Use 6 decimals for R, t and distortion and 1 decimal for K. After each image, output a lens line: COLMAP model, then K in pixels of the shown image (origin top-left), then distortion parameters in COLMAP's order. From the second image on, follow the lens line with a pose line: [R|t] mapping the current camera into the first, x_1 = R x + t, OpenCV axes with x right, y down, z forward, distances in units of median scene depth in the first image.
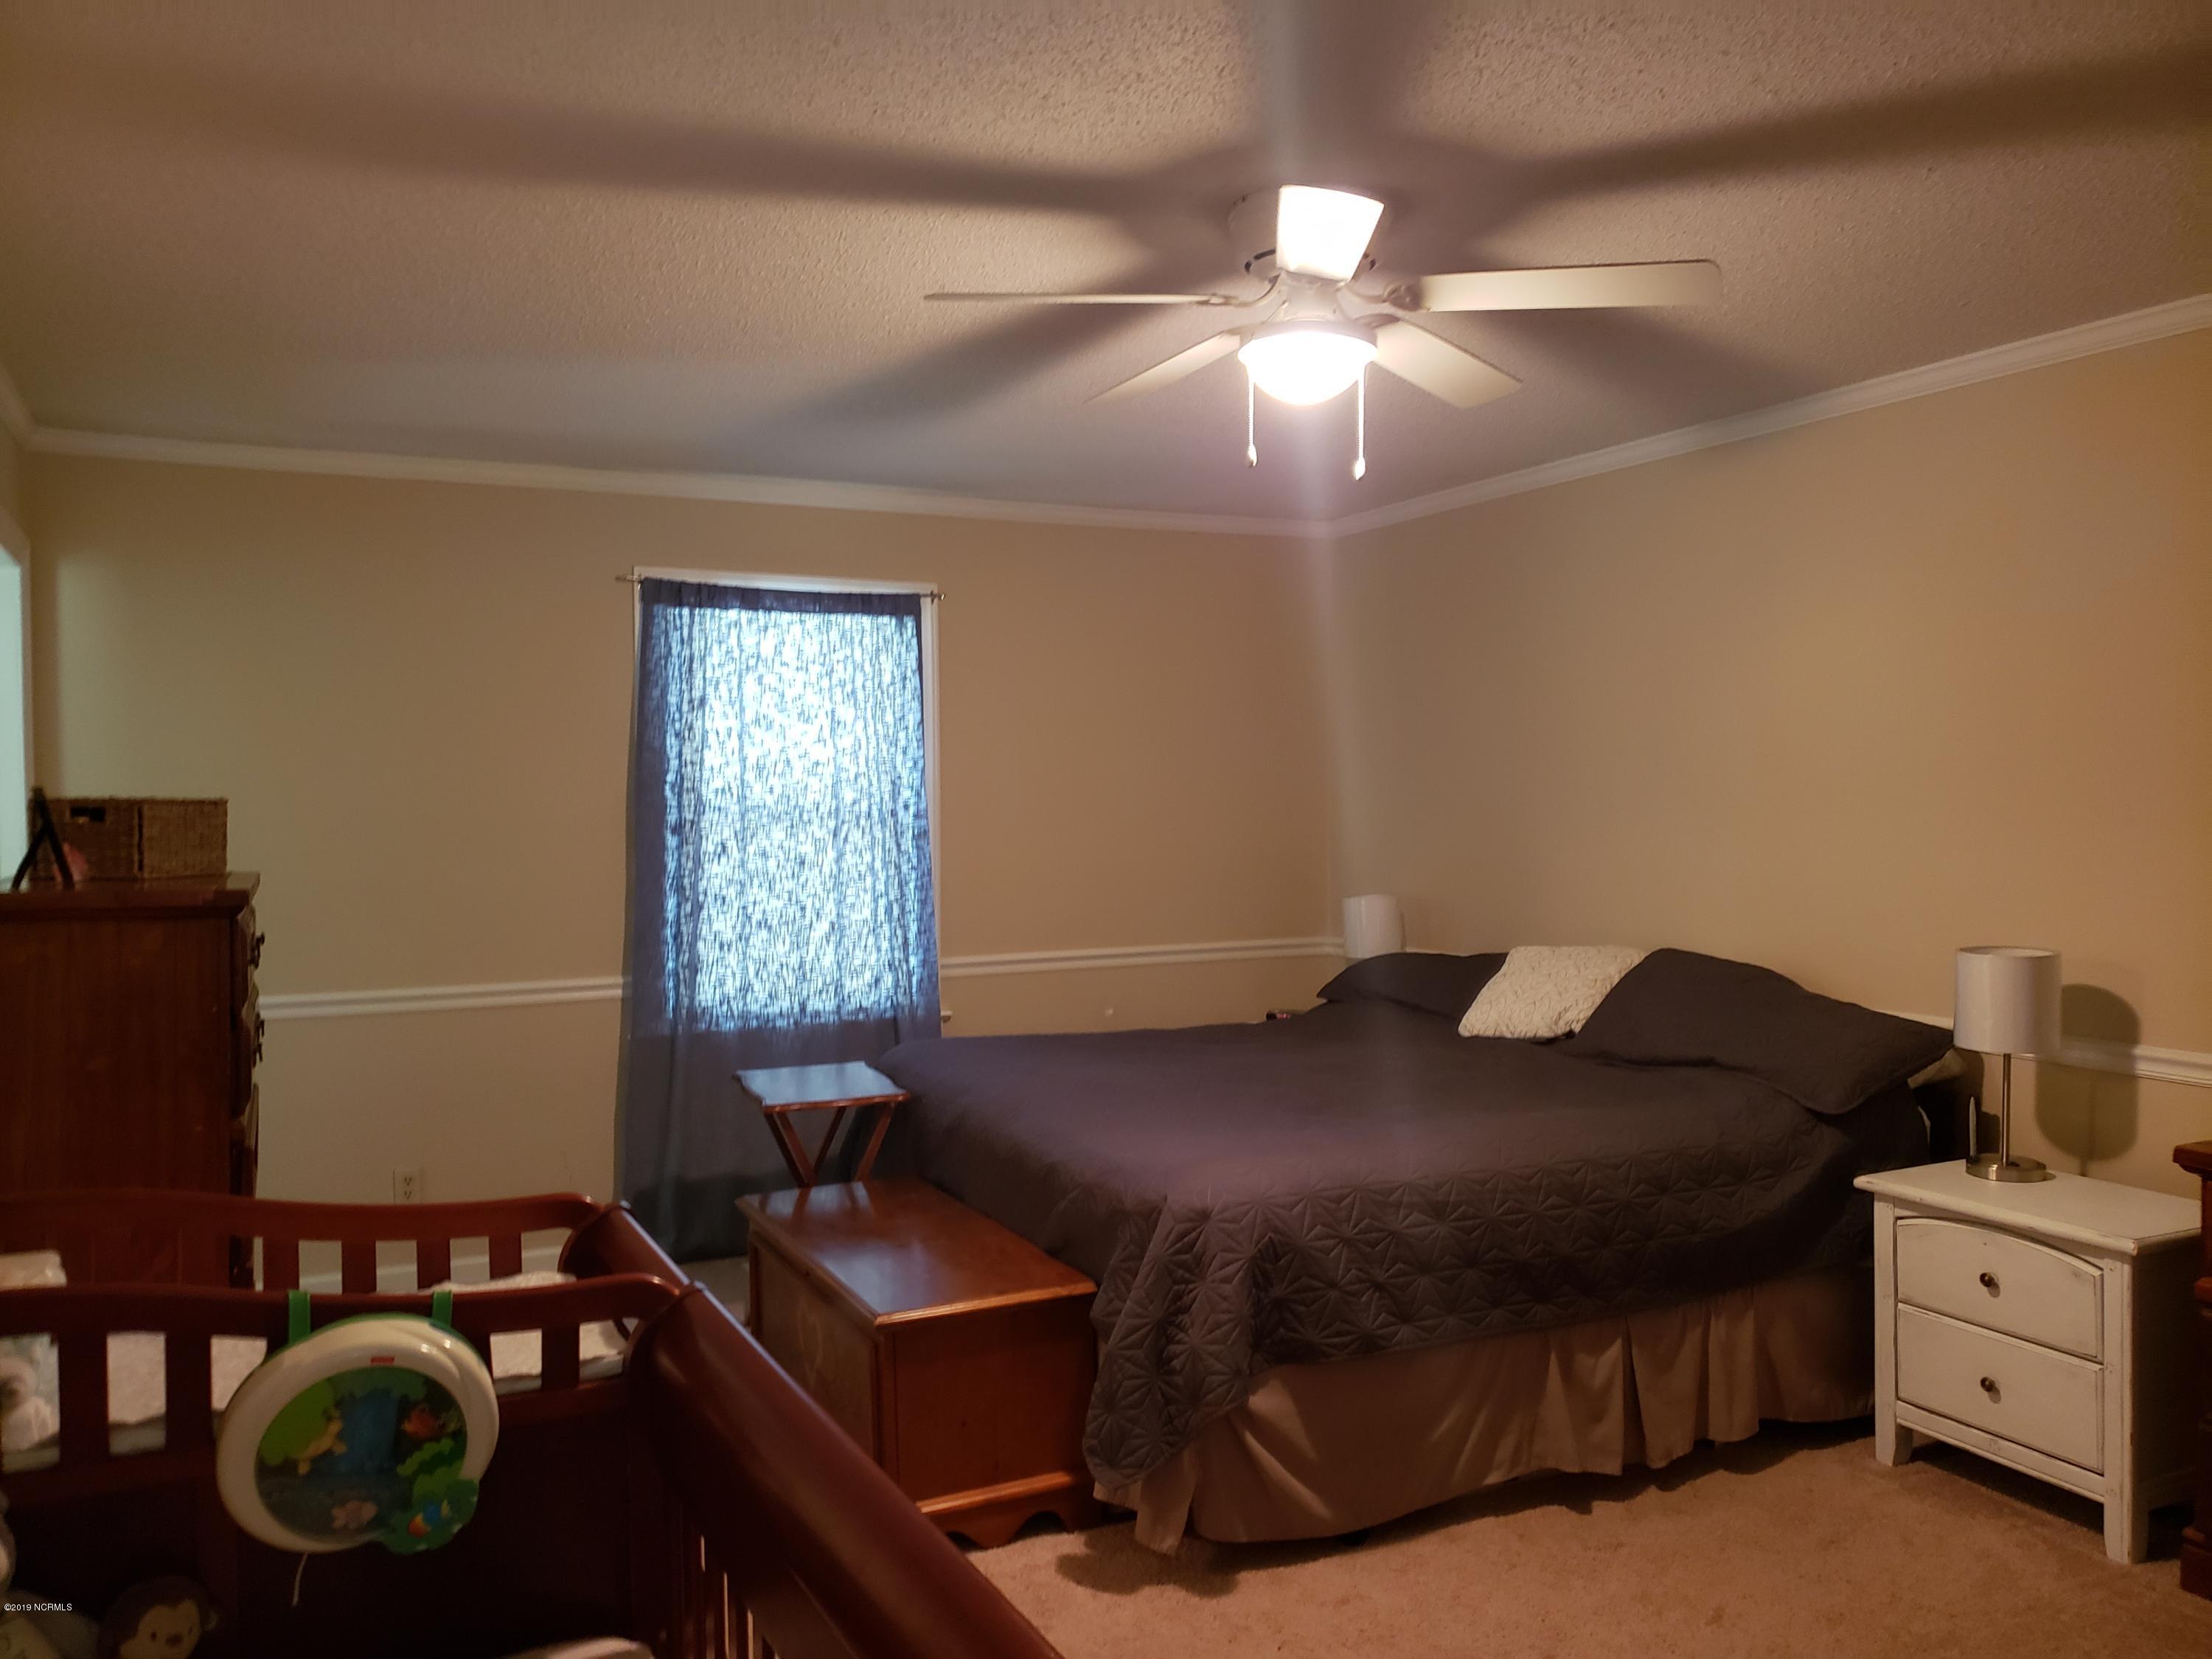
lens RADIAL K [[1708.9, 0, 1106.0], [0, 1708.9, 829.5], [0, 0, 1]] dist [0.173264, -0.146118]
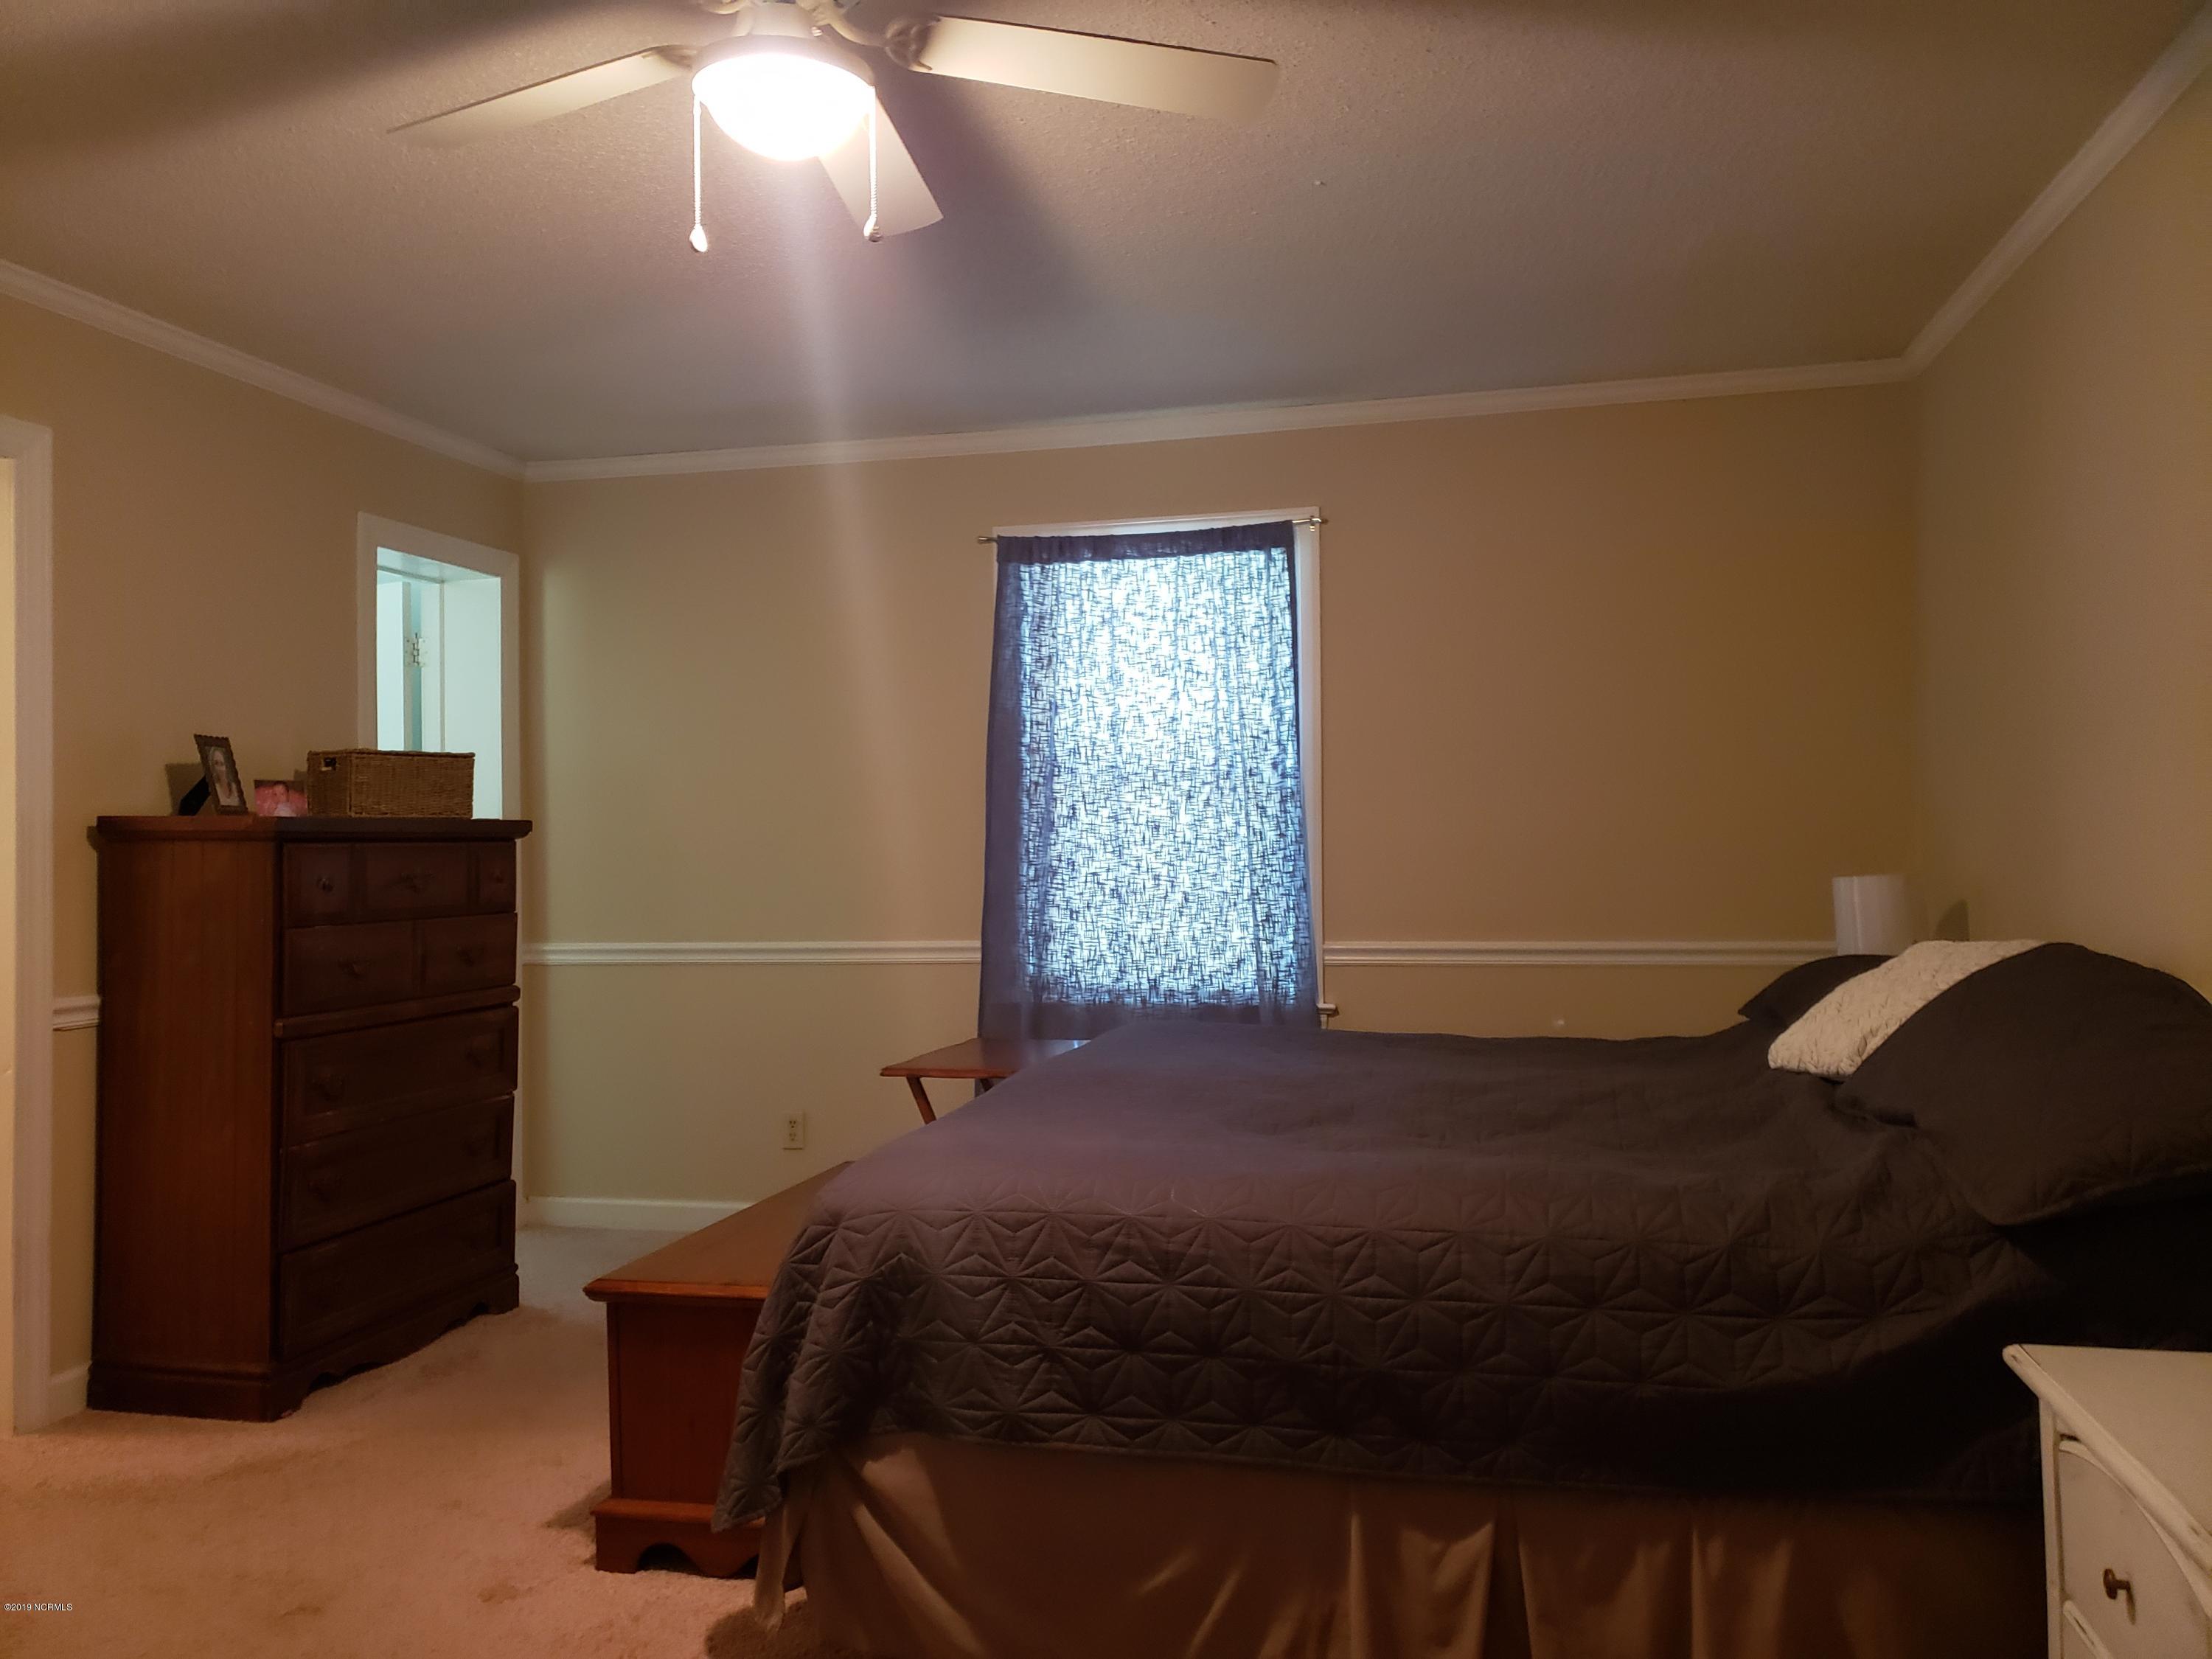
lens RADIAL K [[1715.3, 0, 1102.5], [0, 1715.3, 807.8], [0, 0, 1]] dist [0.122576, -0.085696]
pose [[0.759674, -0.015291, -0.650124, 0.407395], [-0.003599, 0.999609, -0.027717, 0.035117], [0.650294, 0.023396, 0.759322, 0.288911]]
